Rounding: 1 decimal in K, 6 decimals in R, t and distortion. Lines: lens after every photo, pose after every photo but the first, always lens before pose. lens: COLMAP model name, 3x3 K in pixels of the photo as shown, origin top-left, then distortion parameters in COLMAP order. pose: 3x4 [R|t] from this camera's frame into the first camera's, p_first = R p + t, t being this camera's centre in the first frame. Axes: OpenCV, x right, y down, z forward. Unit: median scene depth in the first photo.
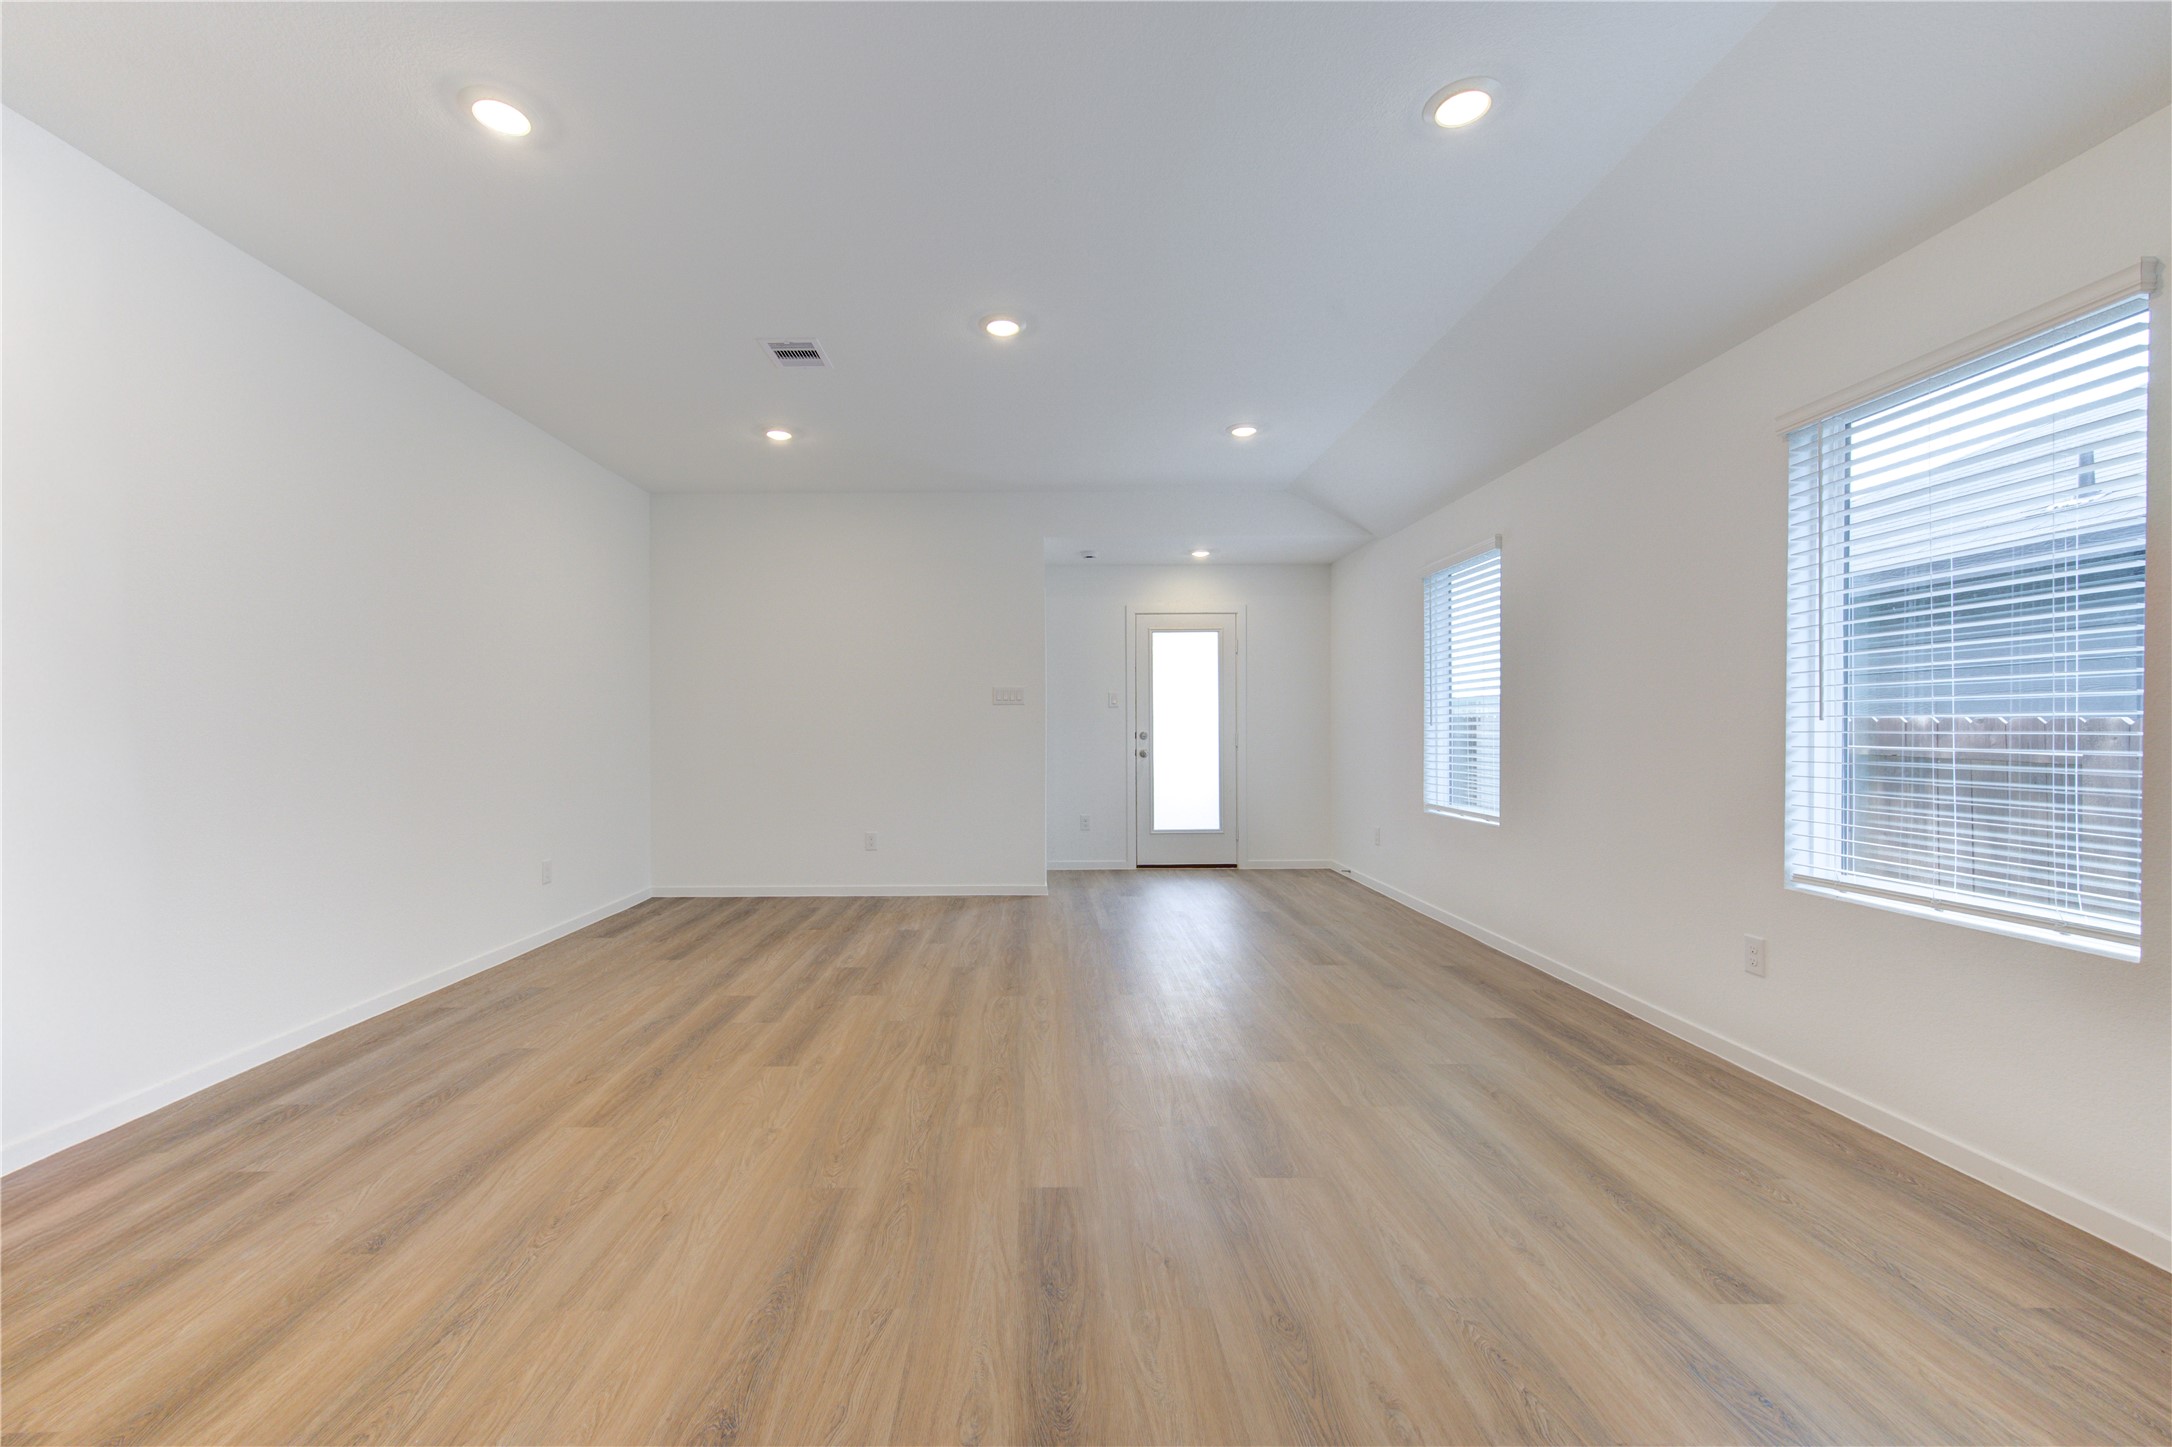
lens RADIAL K [[873.4, 0, 1037.1], [0, 873.4, 722.8], [0, 0, 1]] dist [-0.000423, -0.000282]
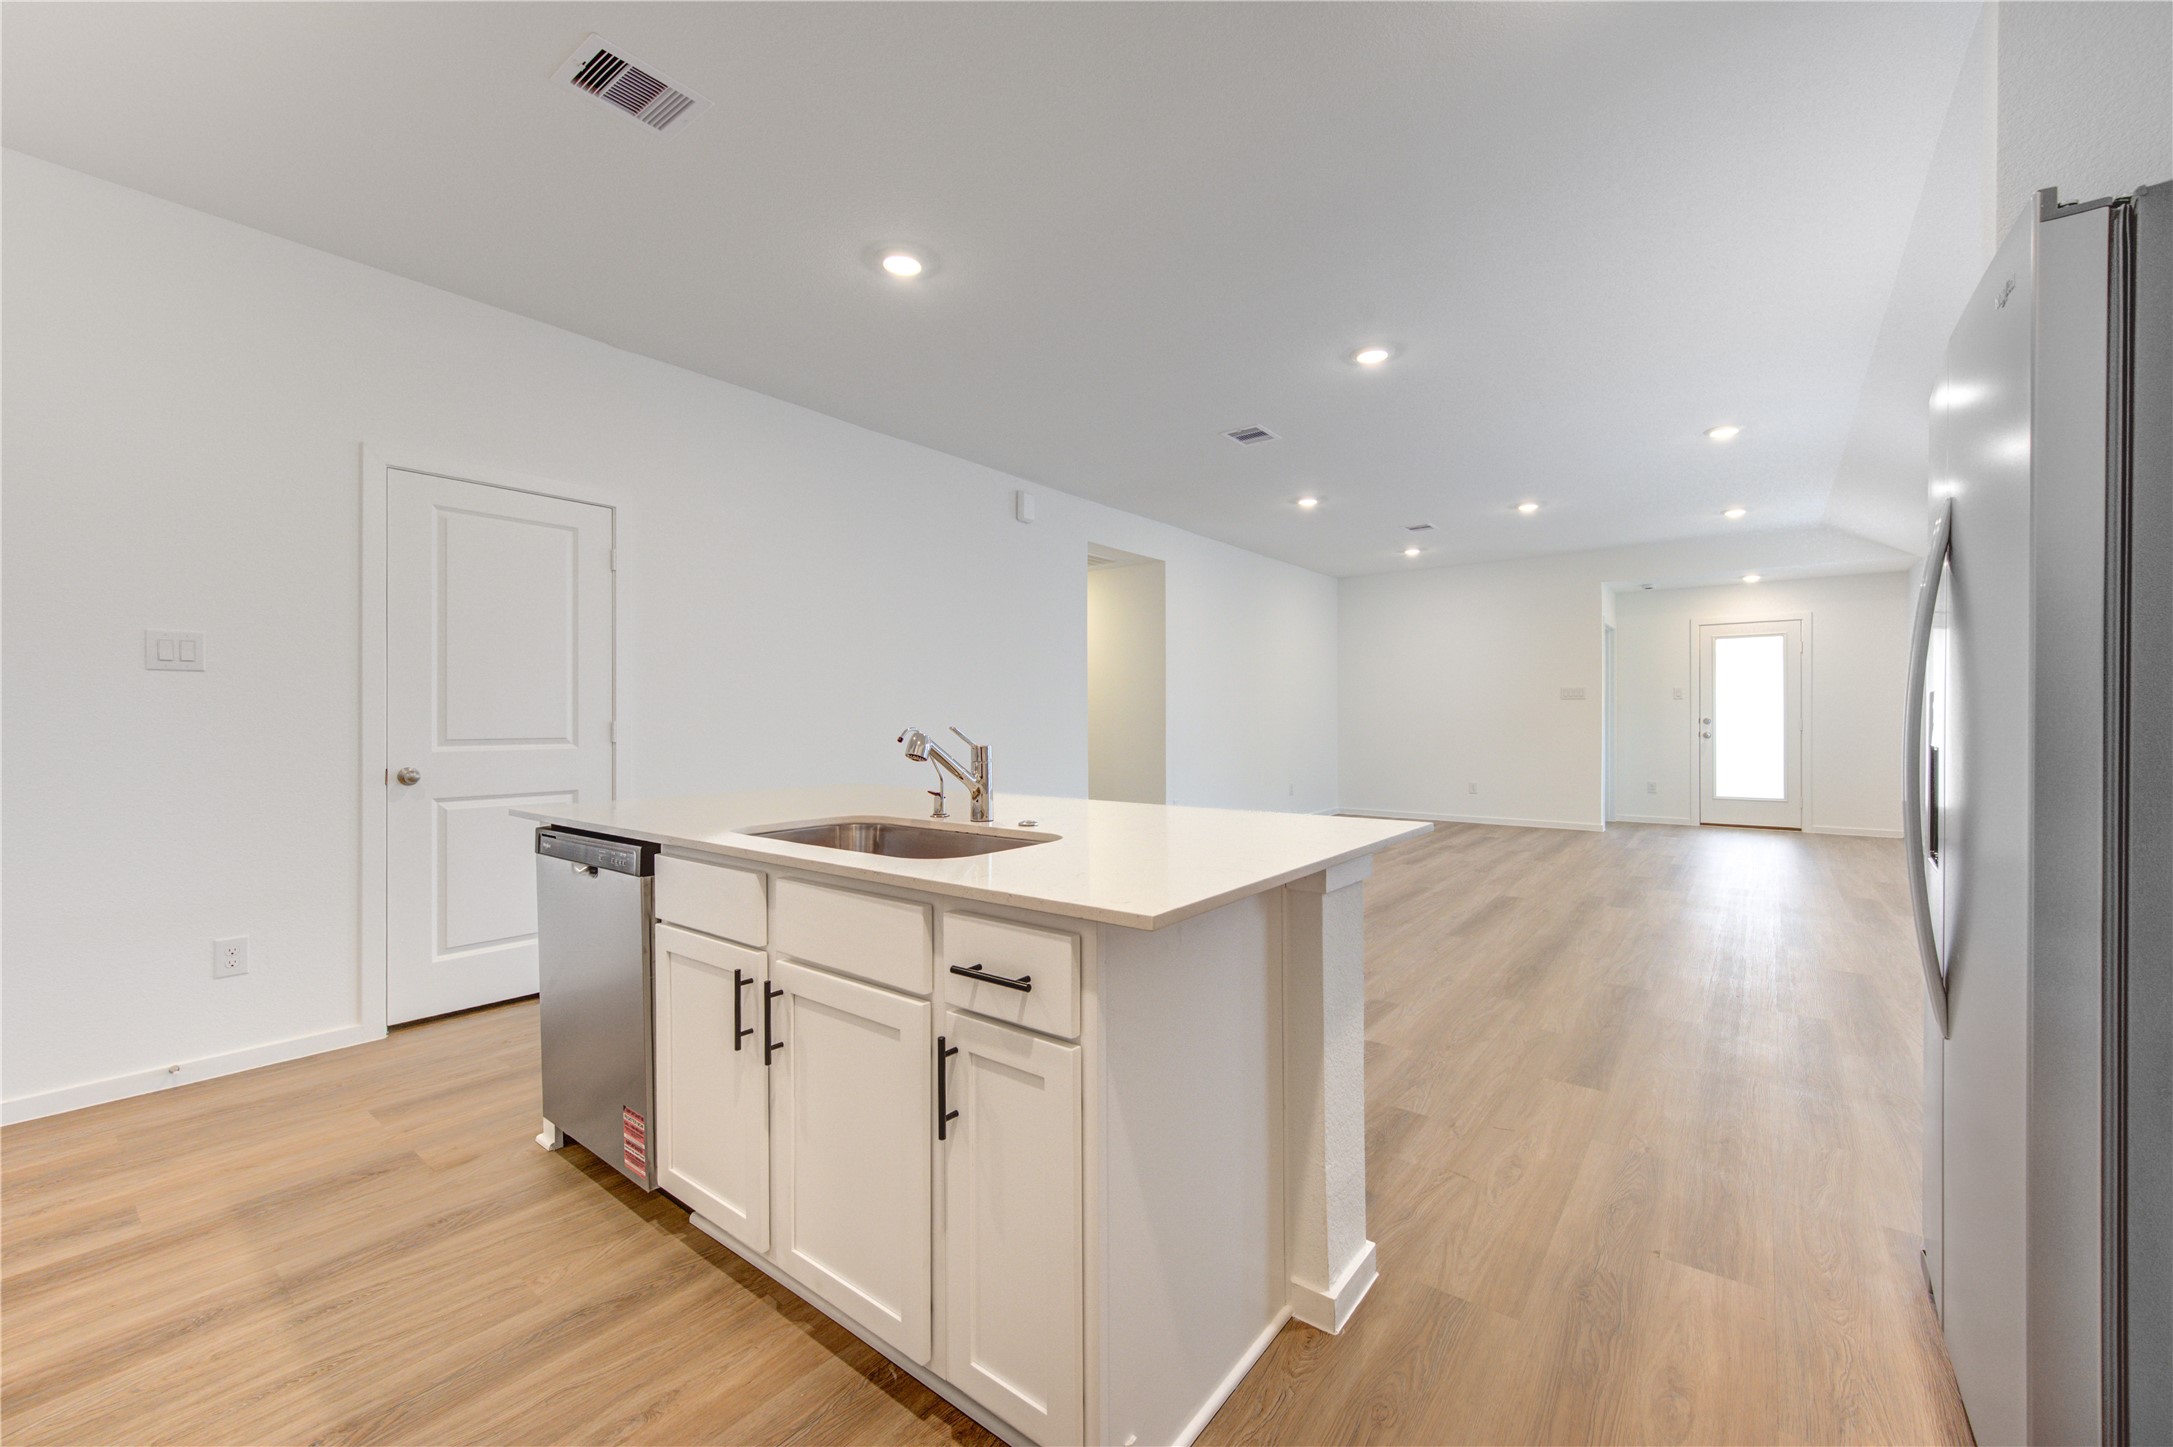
lens RADIAL K [[860.3, 0, 1093.8], [0, 860.3, 718.3], [0, 0, 1]] dist [-0.002487, -0.000037]
pose [[0.792227, 0.004646, -0.610209, 0.362505], [0.003751, 0.999915, 0.012482, -0.017283], [0.610215, -0.012177, 0.792142, -1.081584]]
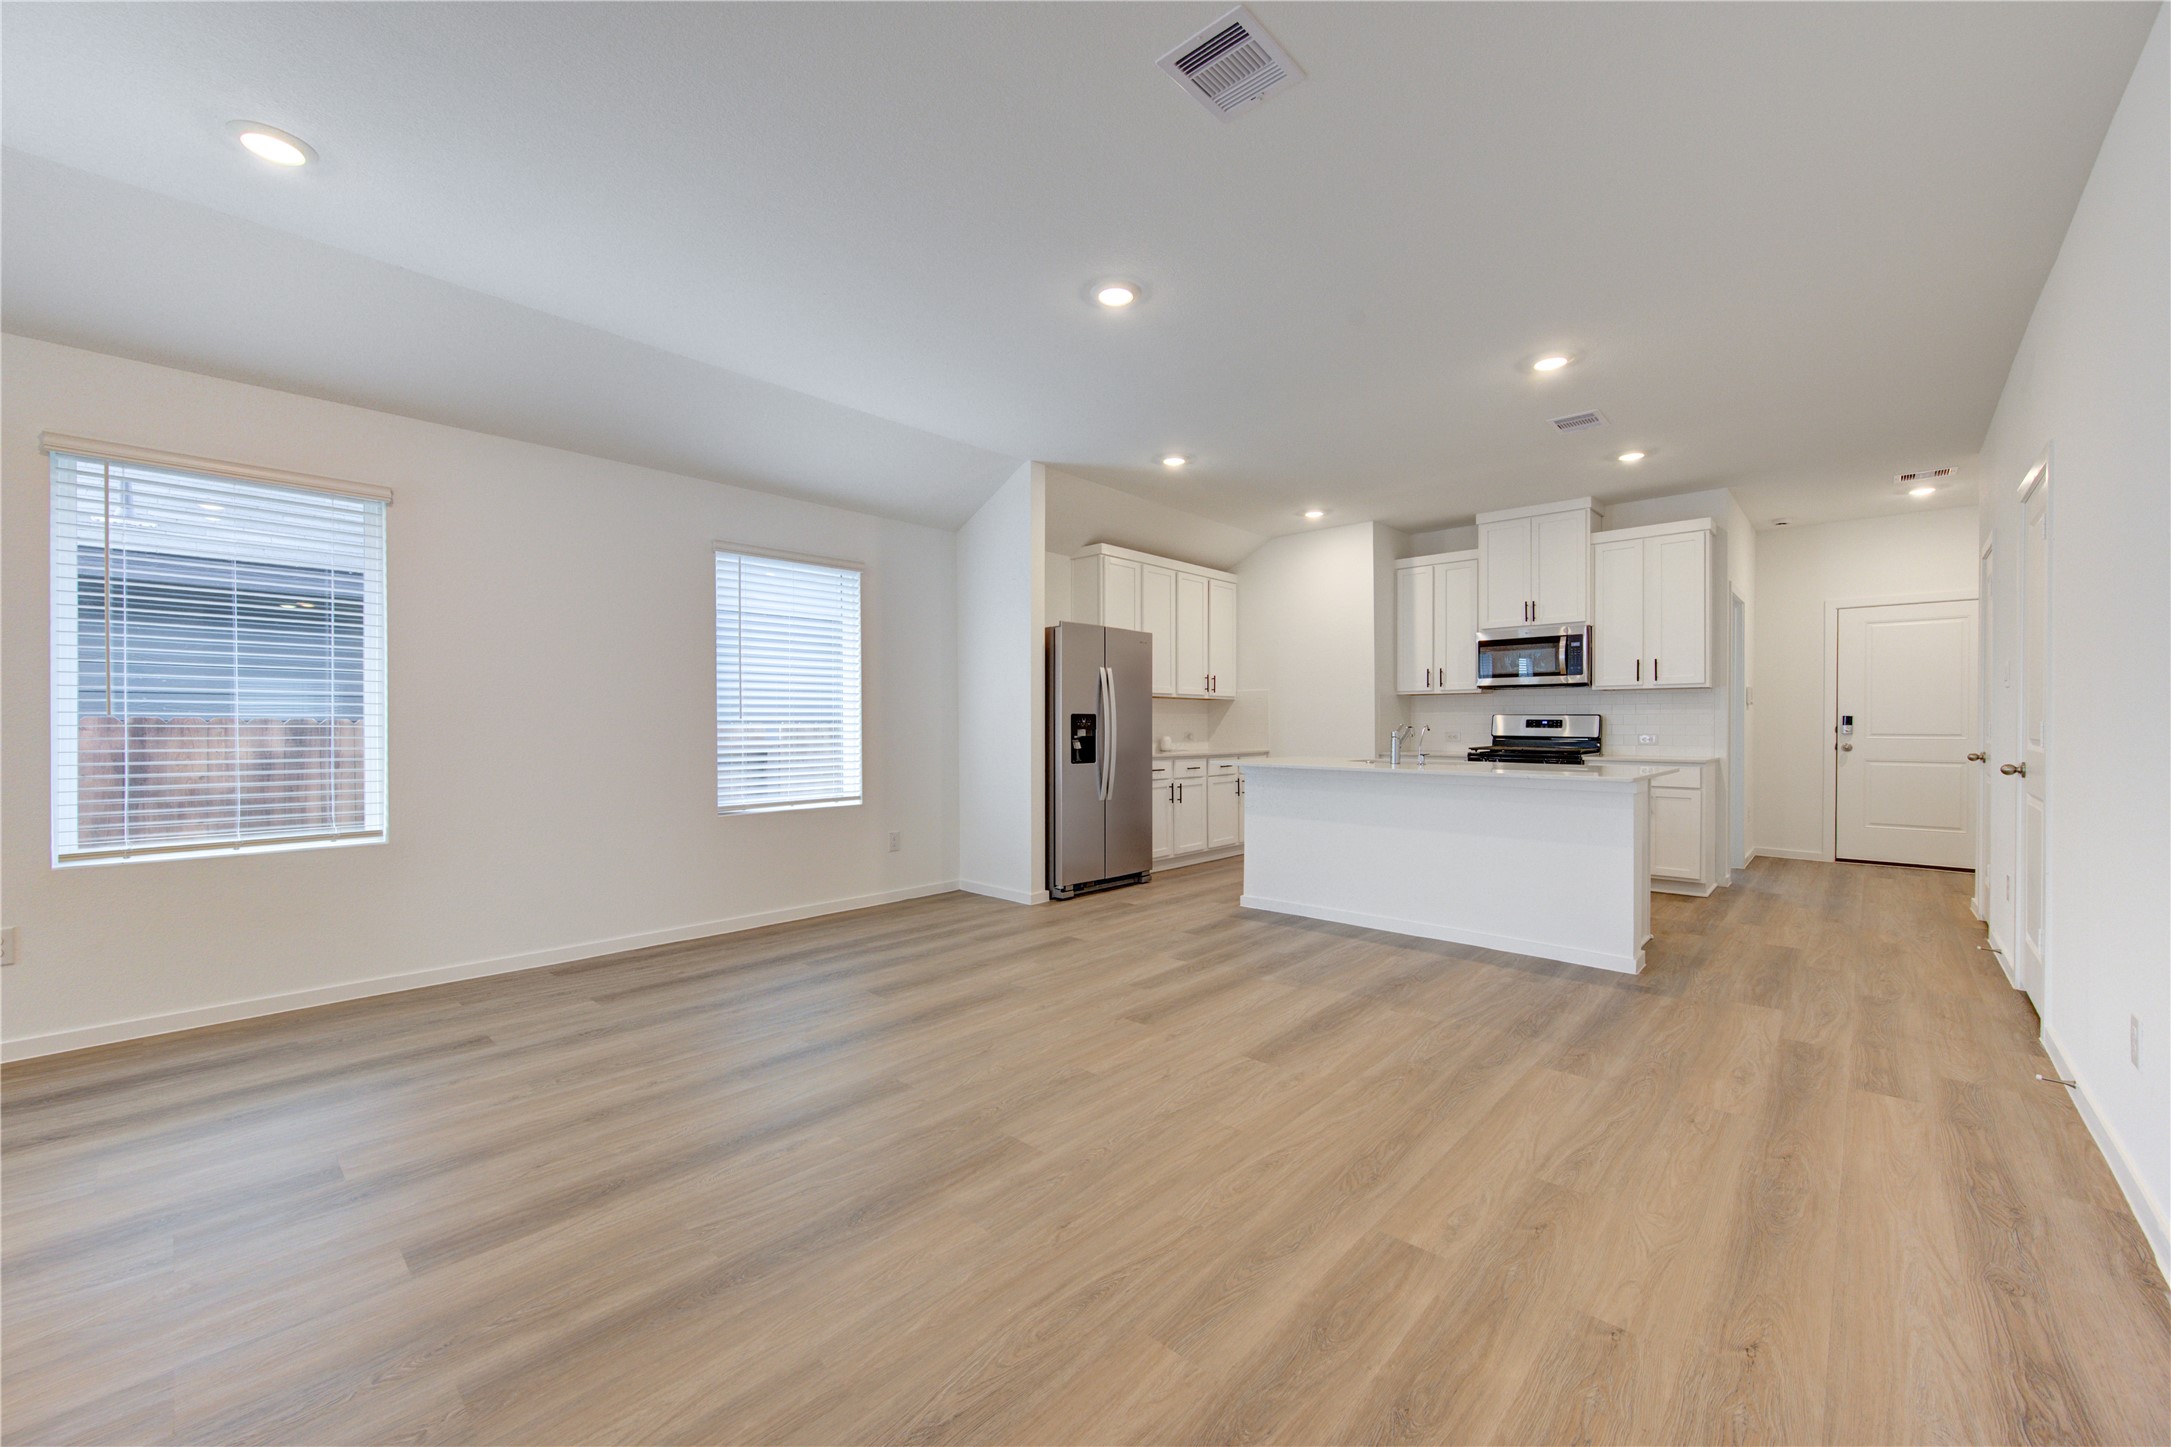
lens RADIAL K [[848.9, 0, 1091.5], [0, 848.9, 729.5], [0, 0, 1]] dist [-0.001083, 0.000717]
pose [[-0.738932, -0.000128, 0.673779, -0.638816], [-0.004026, 0.999983, -0.004225, 0.011202], [-0.673767, -0.005834, -0.738920, 0.723839]]
